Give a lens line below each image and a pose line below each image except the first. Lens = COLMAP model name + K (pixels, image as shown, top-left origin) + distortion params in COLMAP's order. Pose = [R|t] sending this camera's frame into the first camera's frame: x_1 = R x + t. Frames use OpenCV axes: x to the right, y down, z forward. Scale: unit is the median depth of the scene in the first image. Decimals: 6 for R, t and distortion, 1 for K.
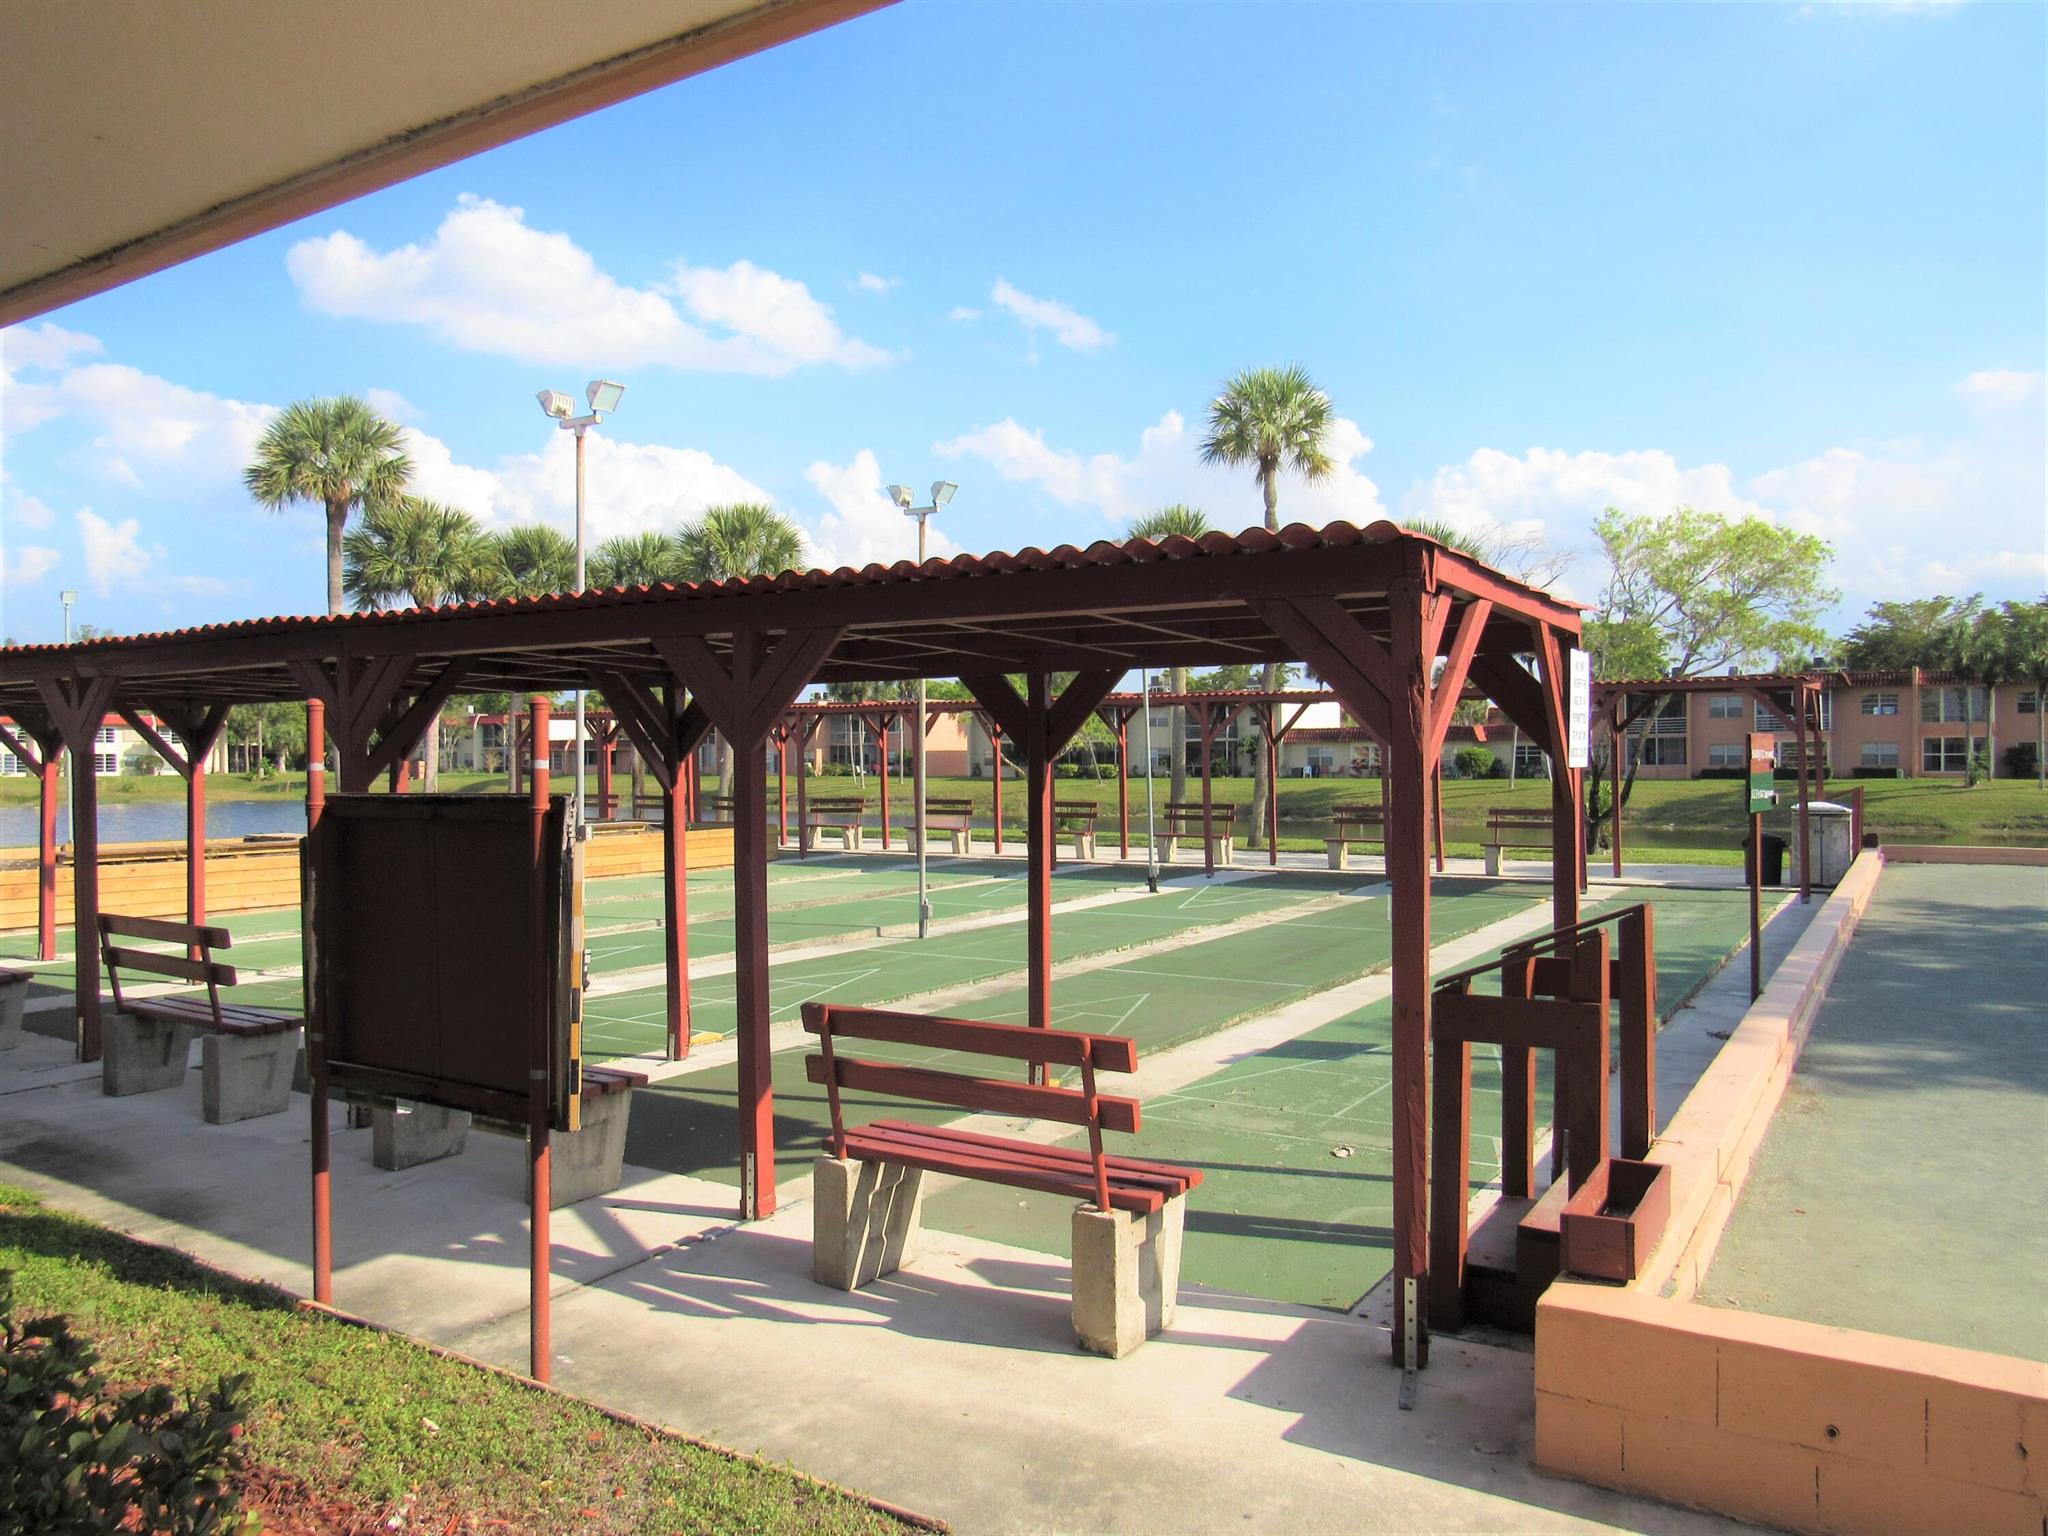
lens RADIAL K [[1454.3, 0, 1019.1], [0, 1454.3, 754.5], [0, 0, 1]] dist [-0.031329, 0.005034]
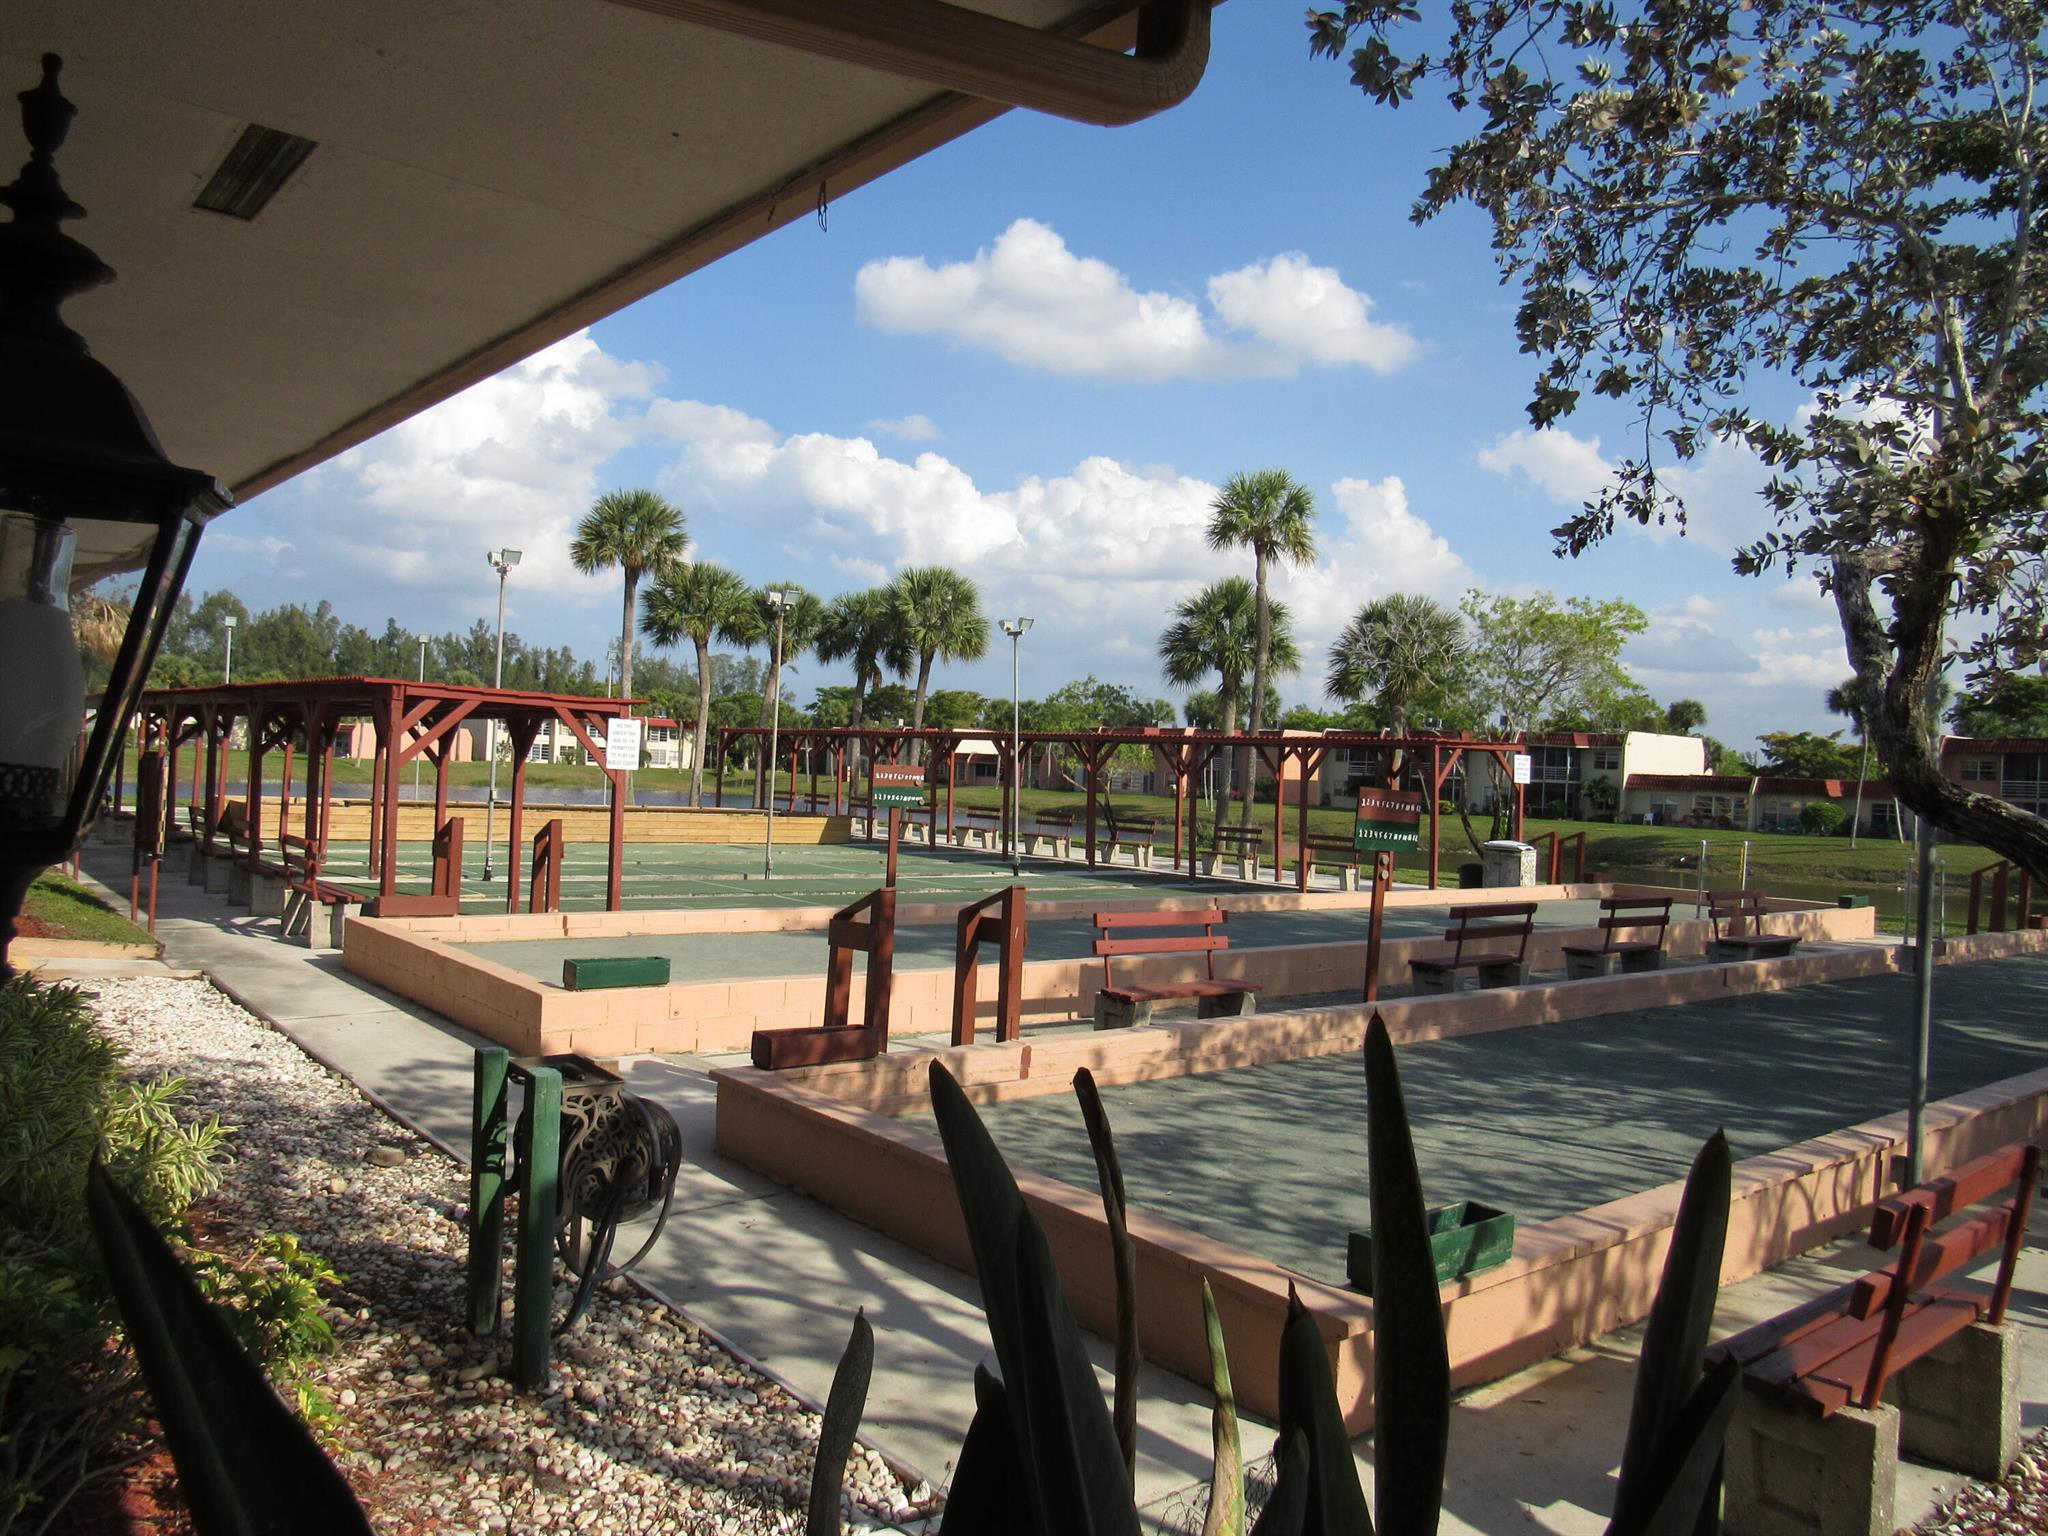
lens RADIAL K [[1454.3, 0, 1019.1], [0, 1454.3, 754.5], [0, 0, 1]] dist [-0.031329, 0.005034]
pose [[0.949351, 0.044970, -0.310982, 0.280161], [-0.050212, 0.998699, -0.008869, -0.004177], [0.310179, 0.024035, 0.950374, -0.166177]]
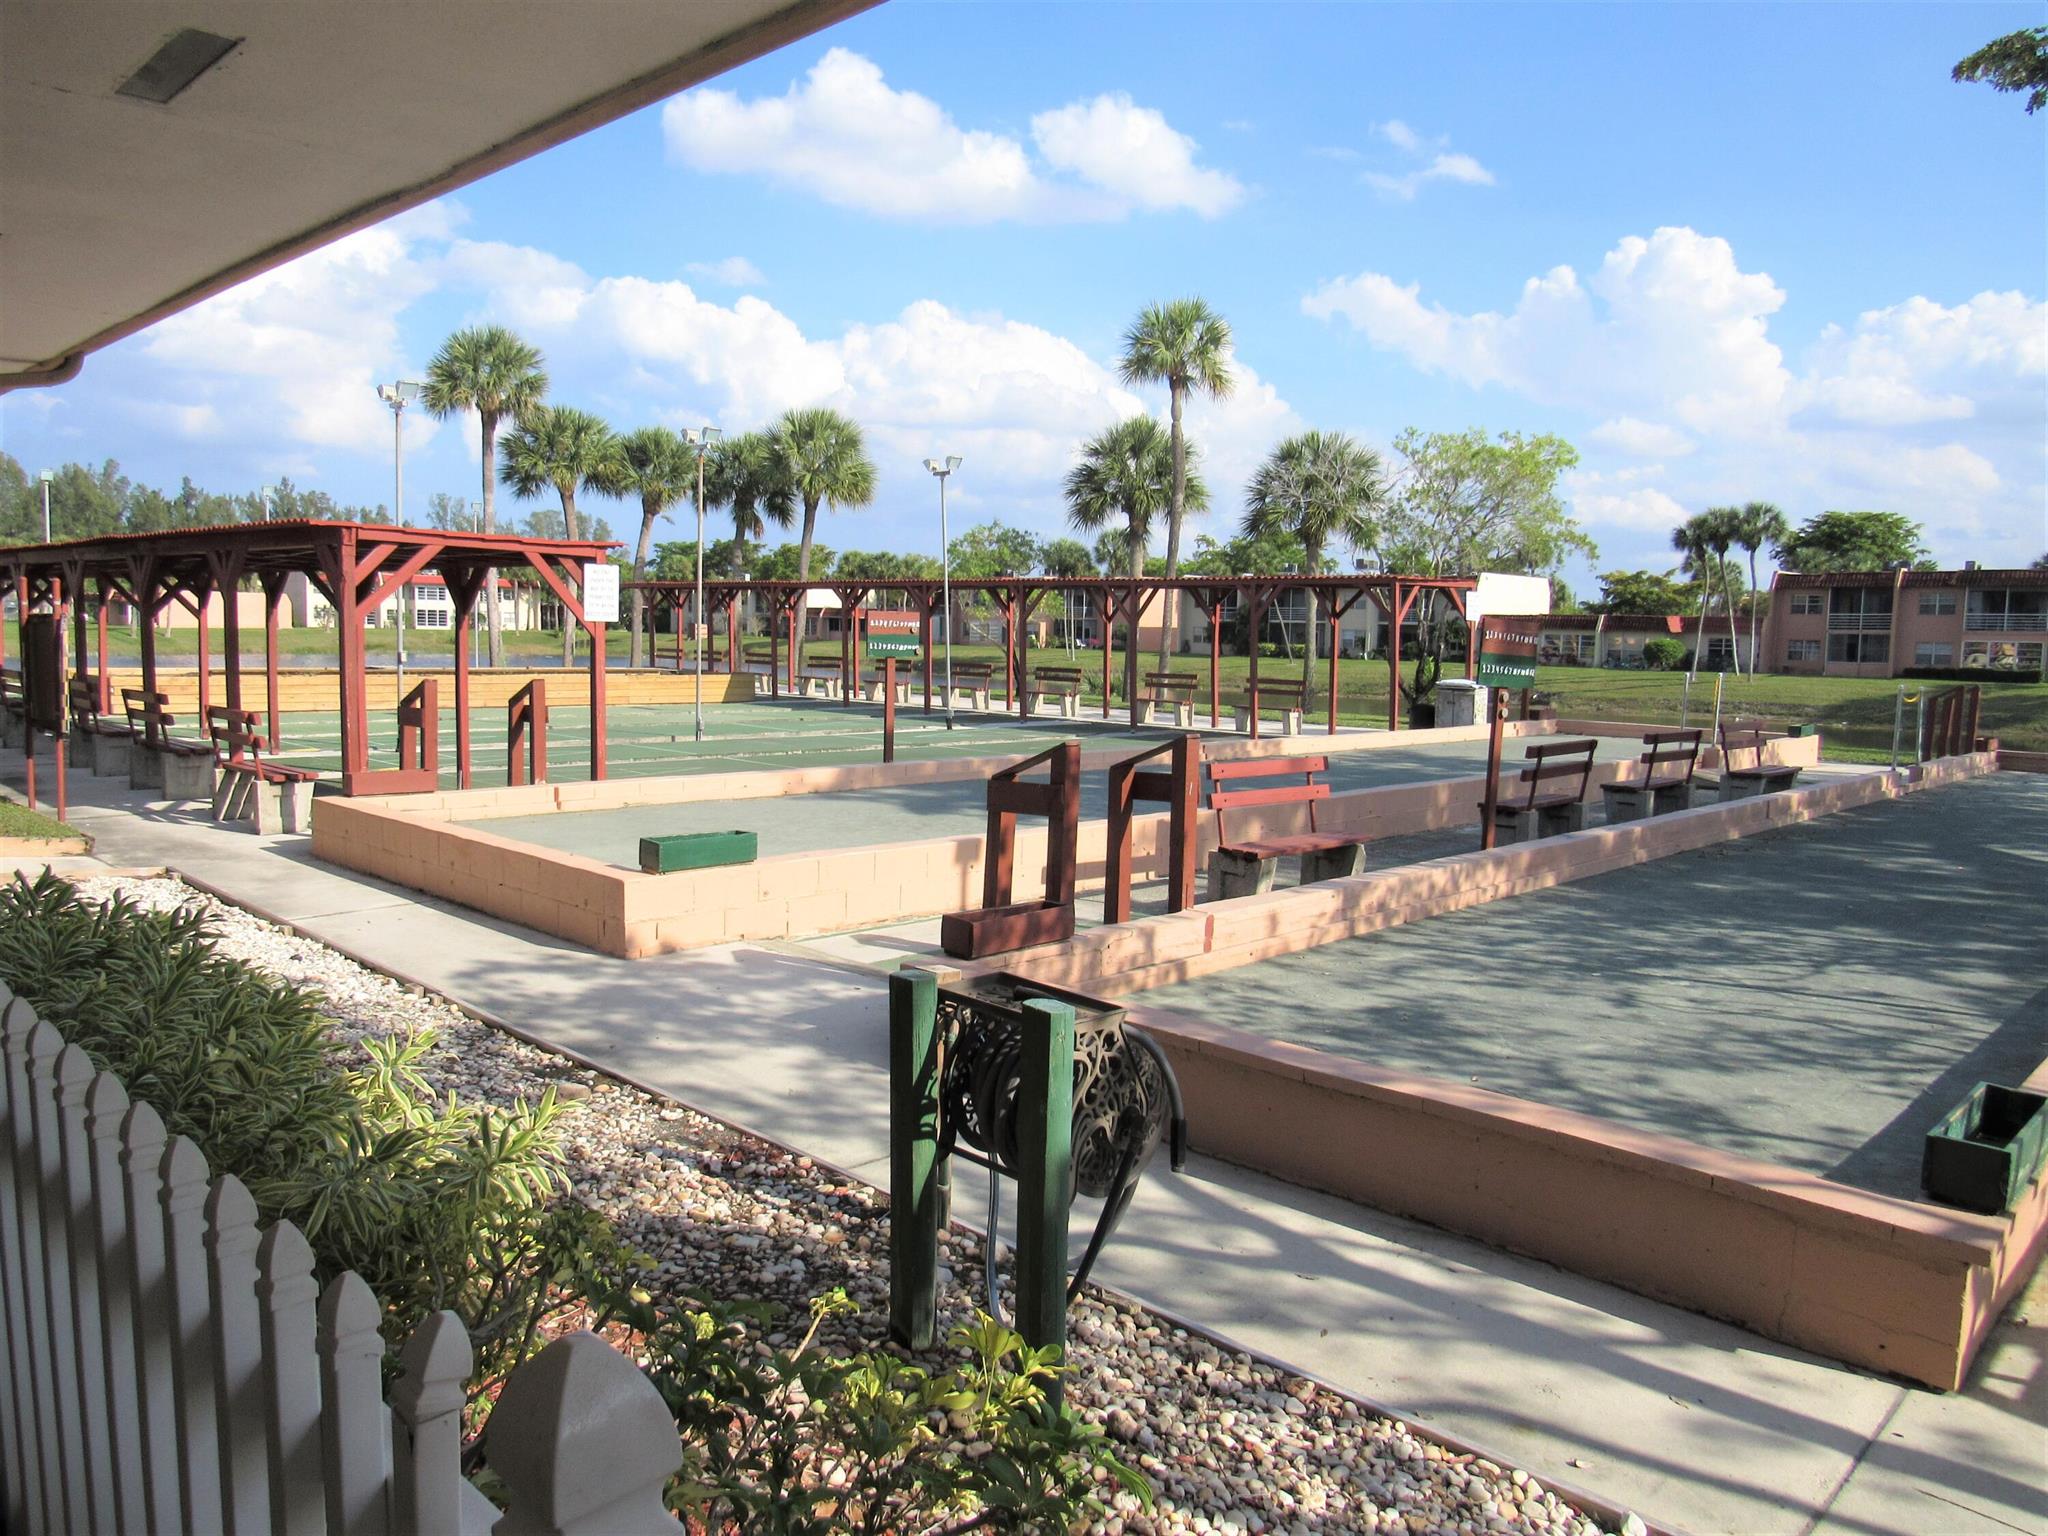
lens RADIAL K [[1454.3, 0, 1019.1], [0, 1454.3, 754.5], [0, 0, 1]] dist [-0.031329, 0.005034]
pose [[0.978490, 0.045388, -0.201238, 0.227827], [-0.028163, 0.995753, 0.087647, 0.000136], [0.204361, -0.080094, 0.975613, -0.149200]]
